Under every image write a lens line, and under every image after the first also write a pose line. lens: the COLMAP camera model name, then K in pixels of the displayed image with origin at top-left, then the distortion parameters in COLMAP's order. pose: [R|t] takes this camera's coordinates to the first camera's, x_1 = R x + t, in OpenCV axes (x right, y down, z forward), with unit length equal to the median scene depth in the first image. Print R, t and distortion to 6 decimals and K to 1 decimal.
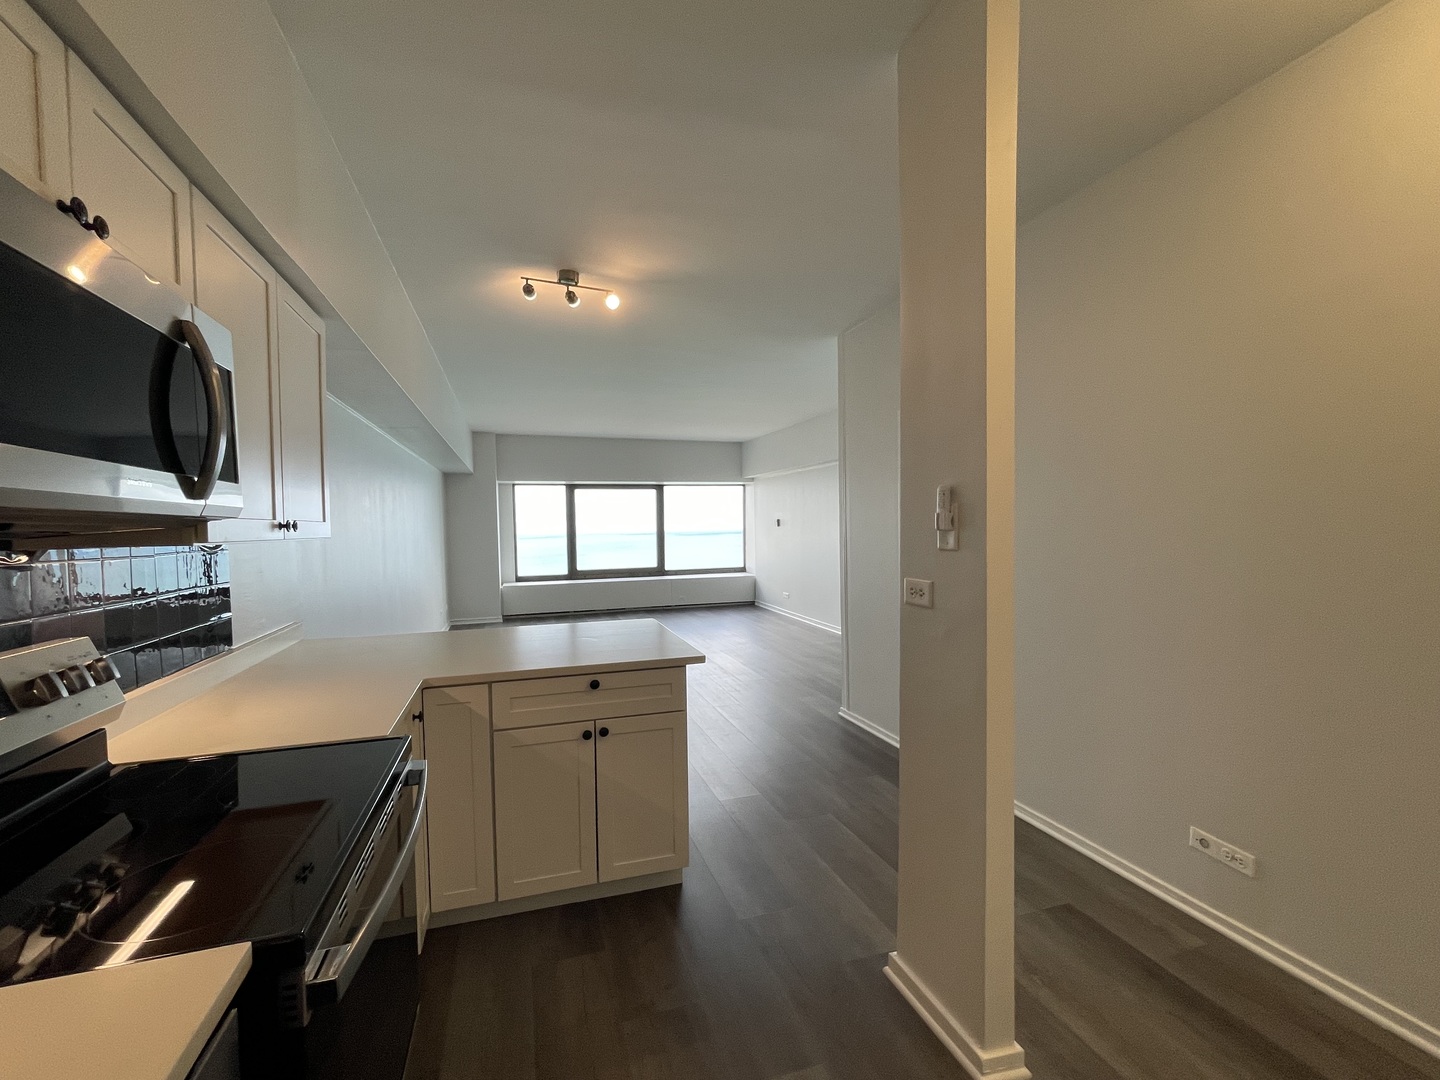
lens RADIAL K [[620.5, 0, 718.2], [0, 620.5, 543.9], [0, 0, 1]] dist [0.000803, -0.000305]
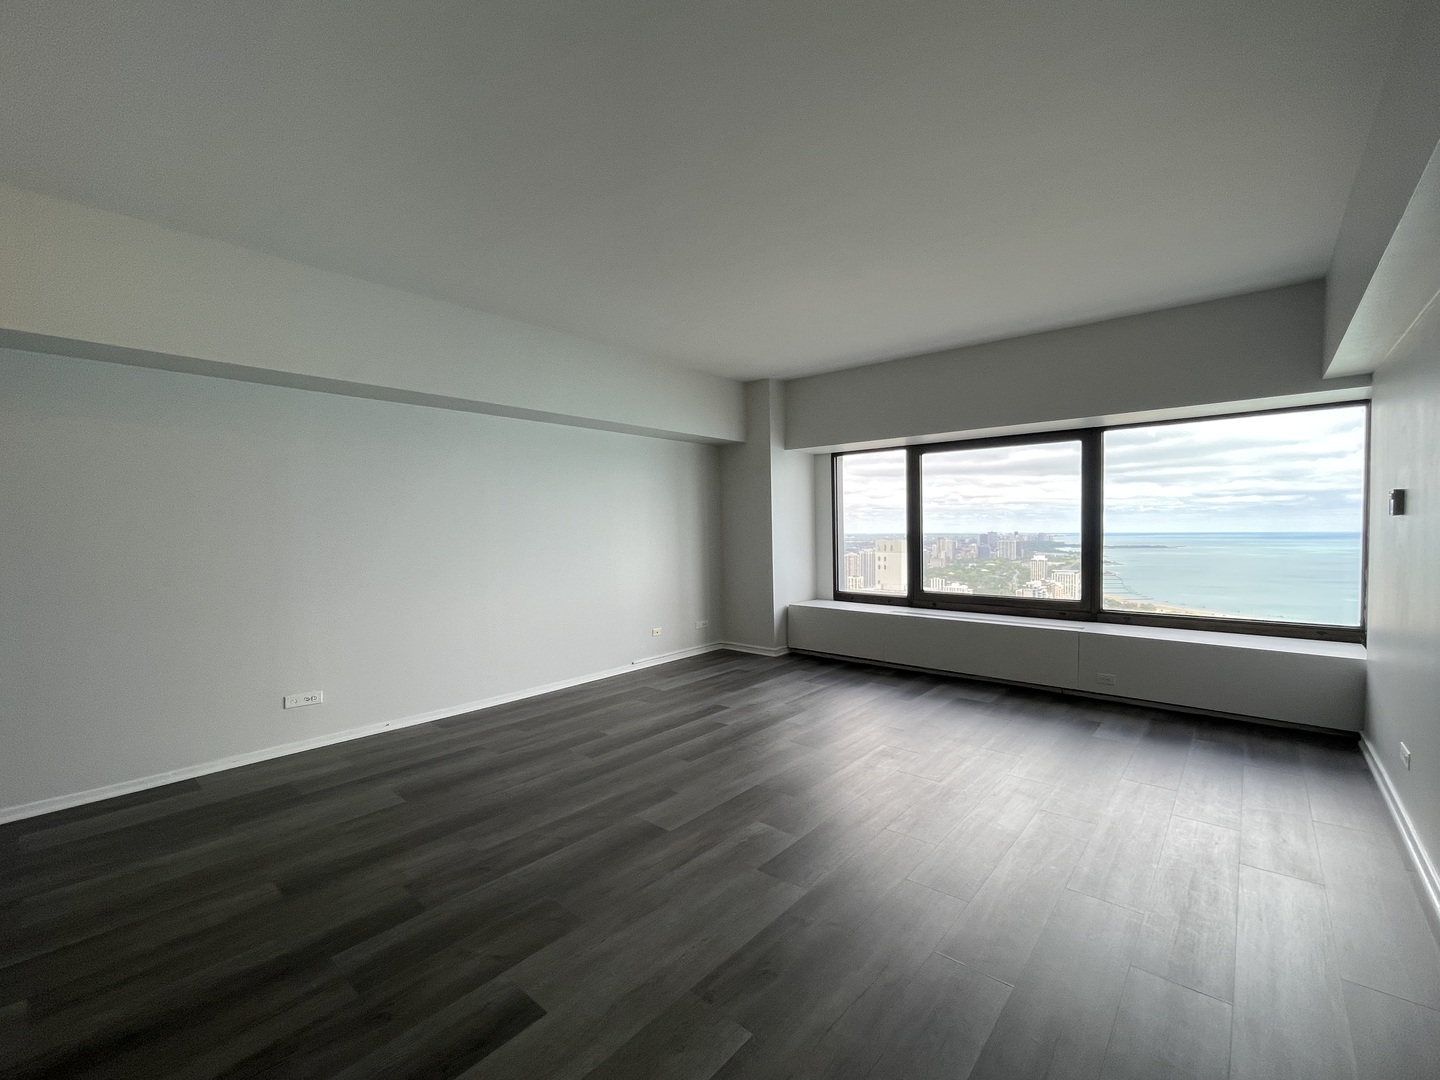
lens RADIAL K [[615.3, 0, 713.7], [0, 615.3, 546.1], [0, 0, 1]] dist [0.003012, 0.000071]
pose [[0.511646, 0.038455, -0.858335, 0.177515], [-0.028112, 0.999212, 0.028009, -0.011770], [0.858736, 0.009799, 0.512324, 0.548550]]
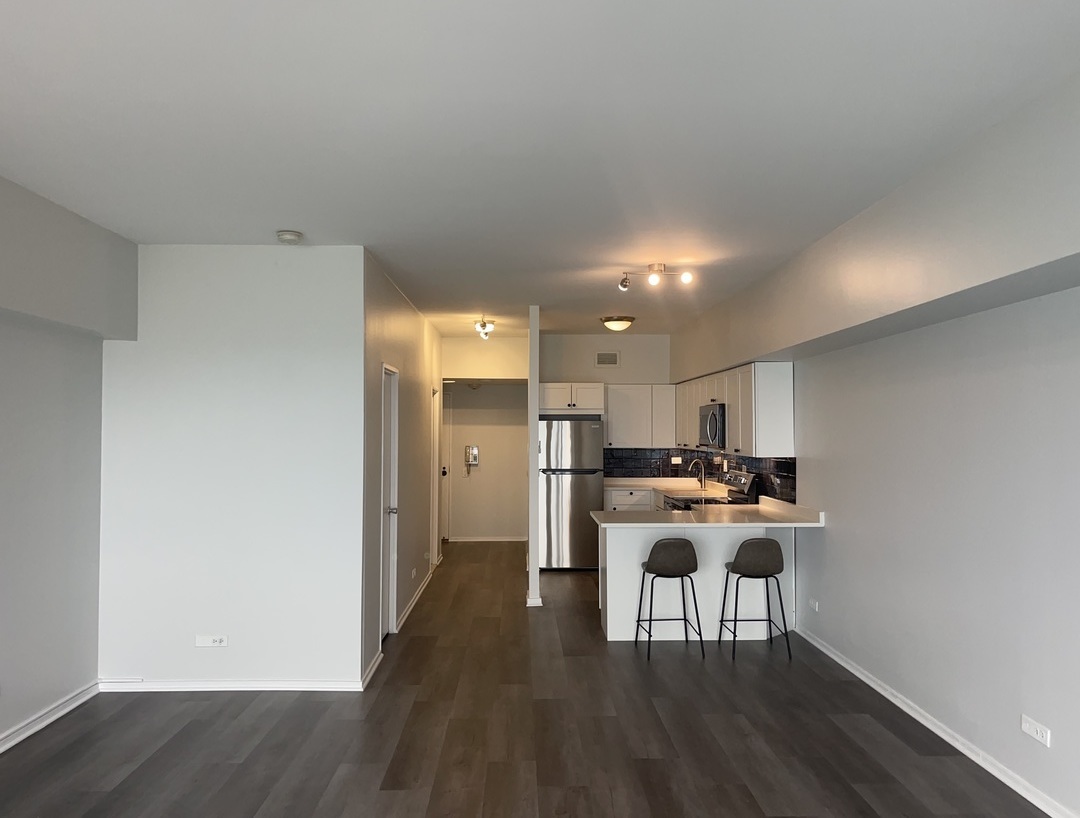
lens RADIAL K [[835.6, 0, 540.0], [0, 835.6, 409.0], [0, 0, 1]] dist [0.079688, -0.091505]
pose [[-0.959036, 0.022492, 0.282389, -0.168966], [0.022834, 0.999737, -0.002082, -0.044712], [-0.282361, 0.004452, -0.959298, 0.941518]]
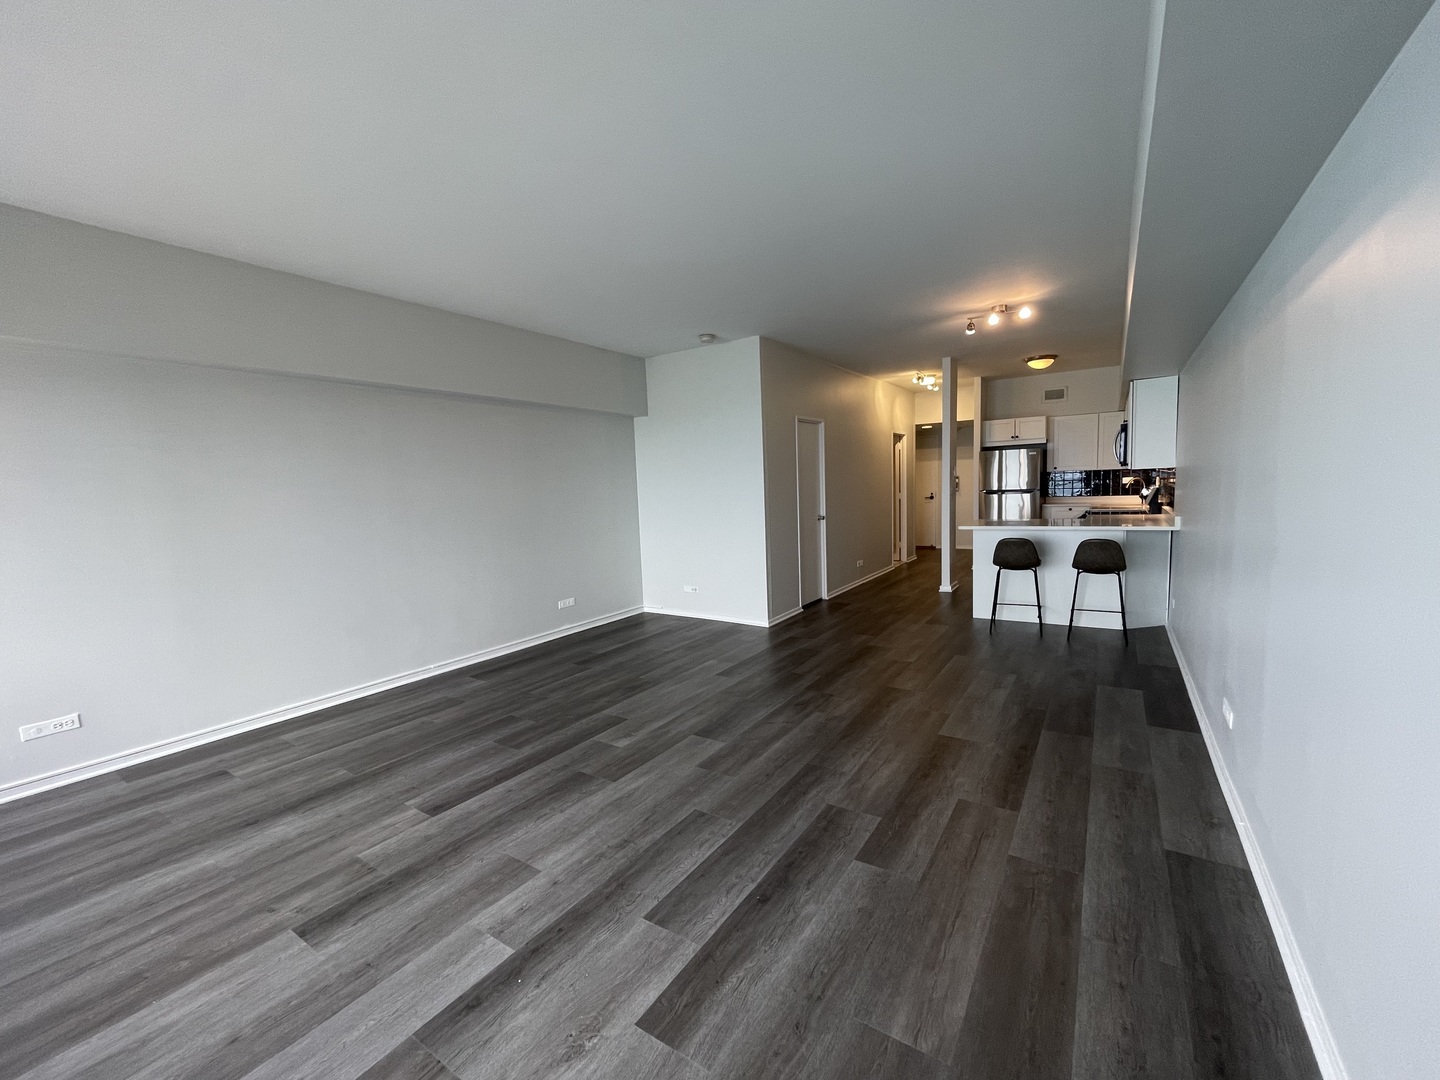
lens RADIAL K [[591.6, 0, 714.9], [0, 591.6, 542.8], [0, 0, 1]] dist [0.001589, -0.000110]
pose [[-0.619249, -0.036129, 0.784363, -0.330779], [0.072805, 0.991996, 0.103171, -0.019007], [-0.781812, 0.120994, -0.611661, 0.855710]]
